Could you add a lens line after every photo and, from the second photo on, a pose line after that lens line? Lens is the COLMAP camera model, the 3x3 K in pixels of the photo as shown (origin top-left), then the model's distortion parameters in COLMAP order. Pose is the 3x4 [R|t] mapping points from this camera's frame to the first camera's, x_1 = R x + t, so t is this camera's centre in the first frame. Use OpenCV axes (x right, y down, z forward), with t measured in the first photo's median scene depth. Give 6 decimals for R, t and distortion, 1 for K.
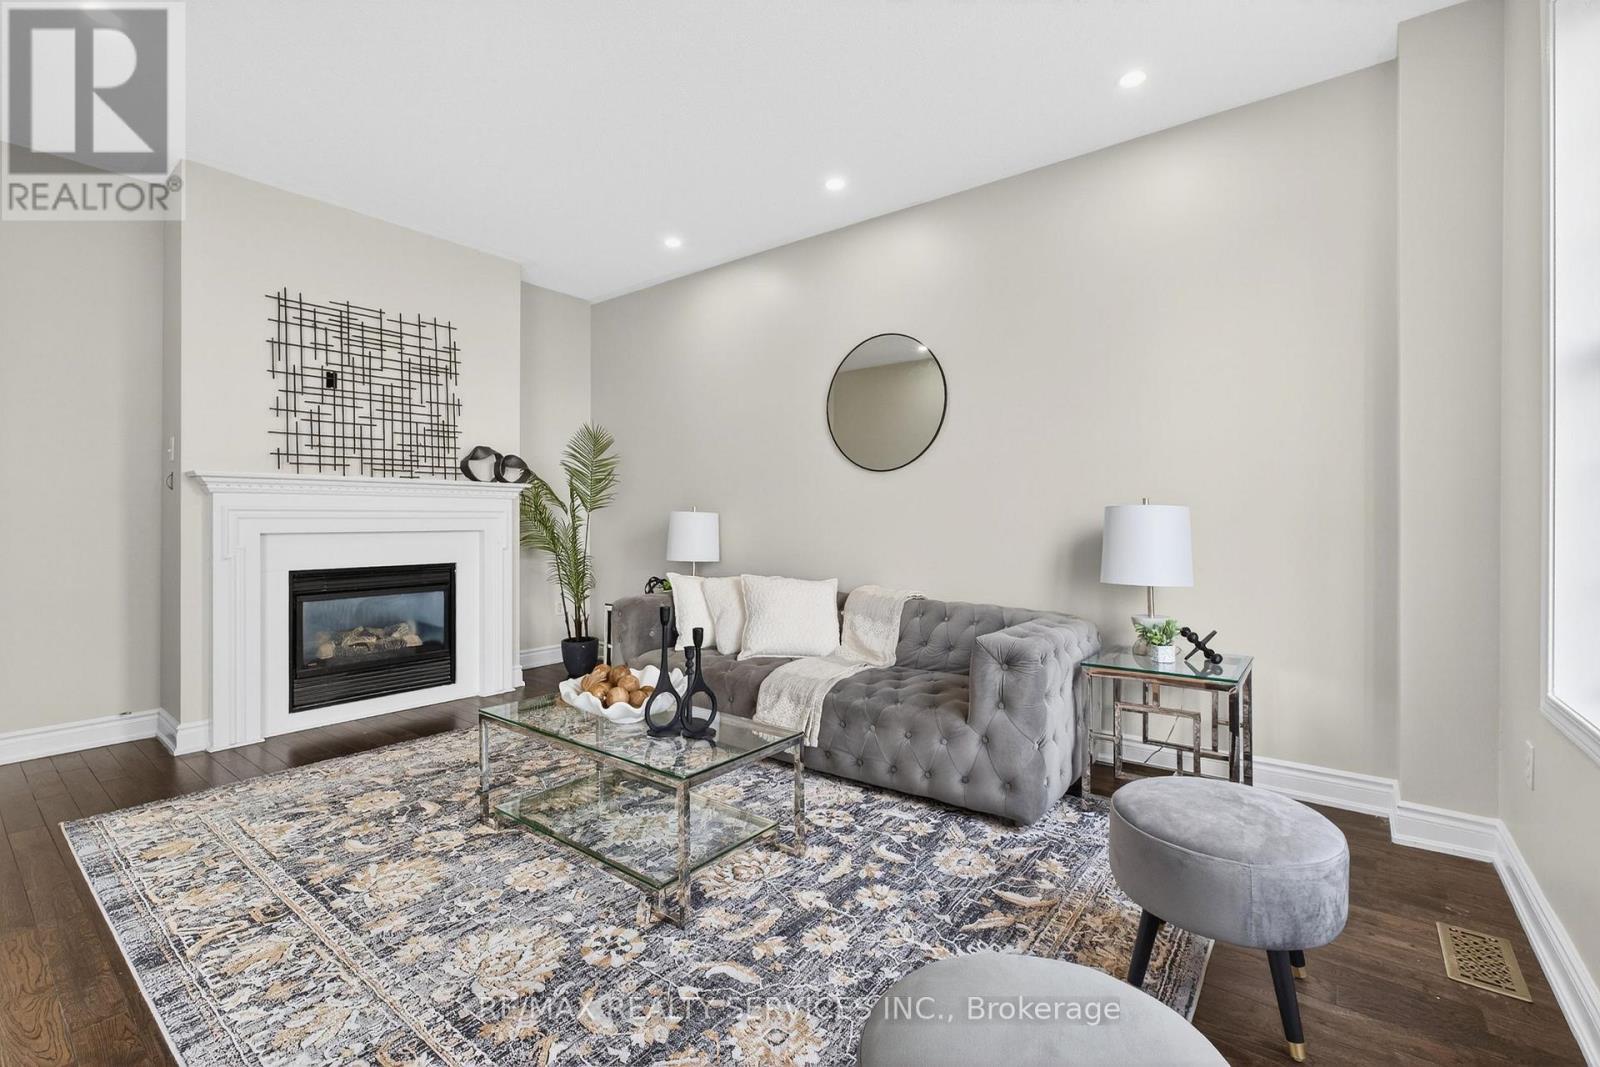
lens RADIAL K [[699.2, 0, 804.3], [0, 699.2, 522.7], [0, 0, 1]] dist [-0.008273, 0.002307]
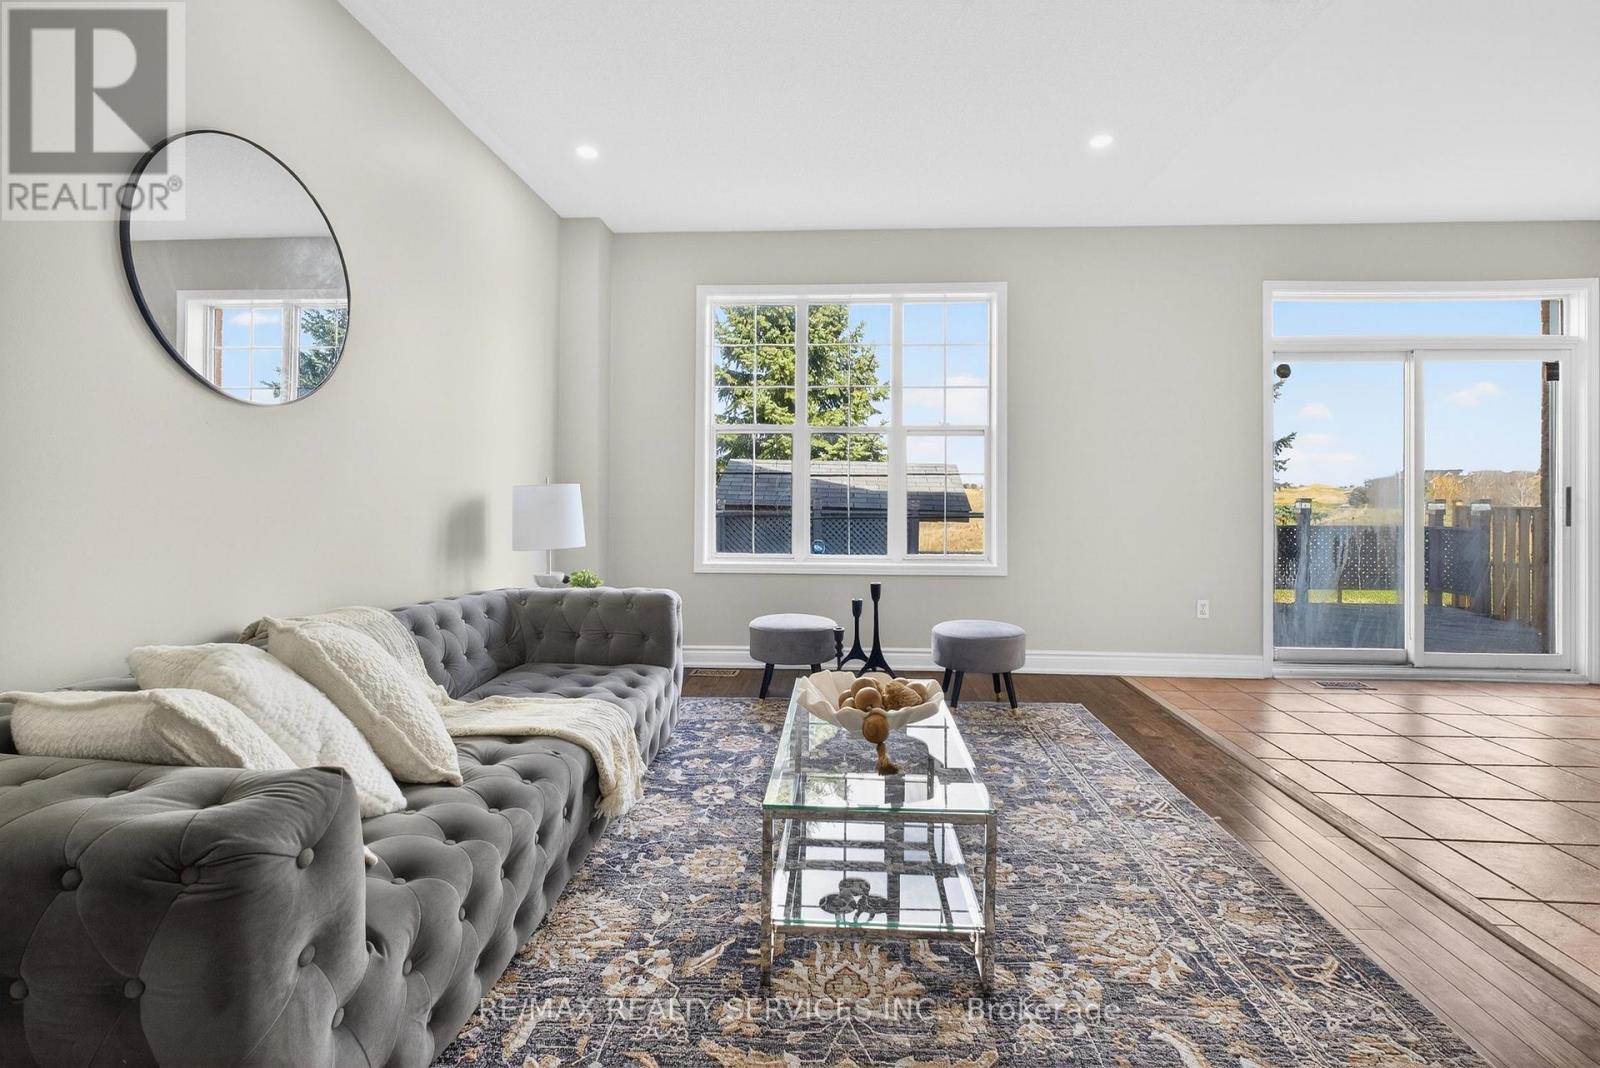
lens RADIAL K [[699.2, 0, 808.5], [0, 699.2, 495.0], [0, 0, 1]] dist [-0.008273, 0.002307]
pose [[-0.574381, -0.000793, 0.818588, -0.651711], [-0.000799, 1.000000, 0.000408, -0.005330], [-0.818588, -0.000419, -0.574381, 1.110771]]
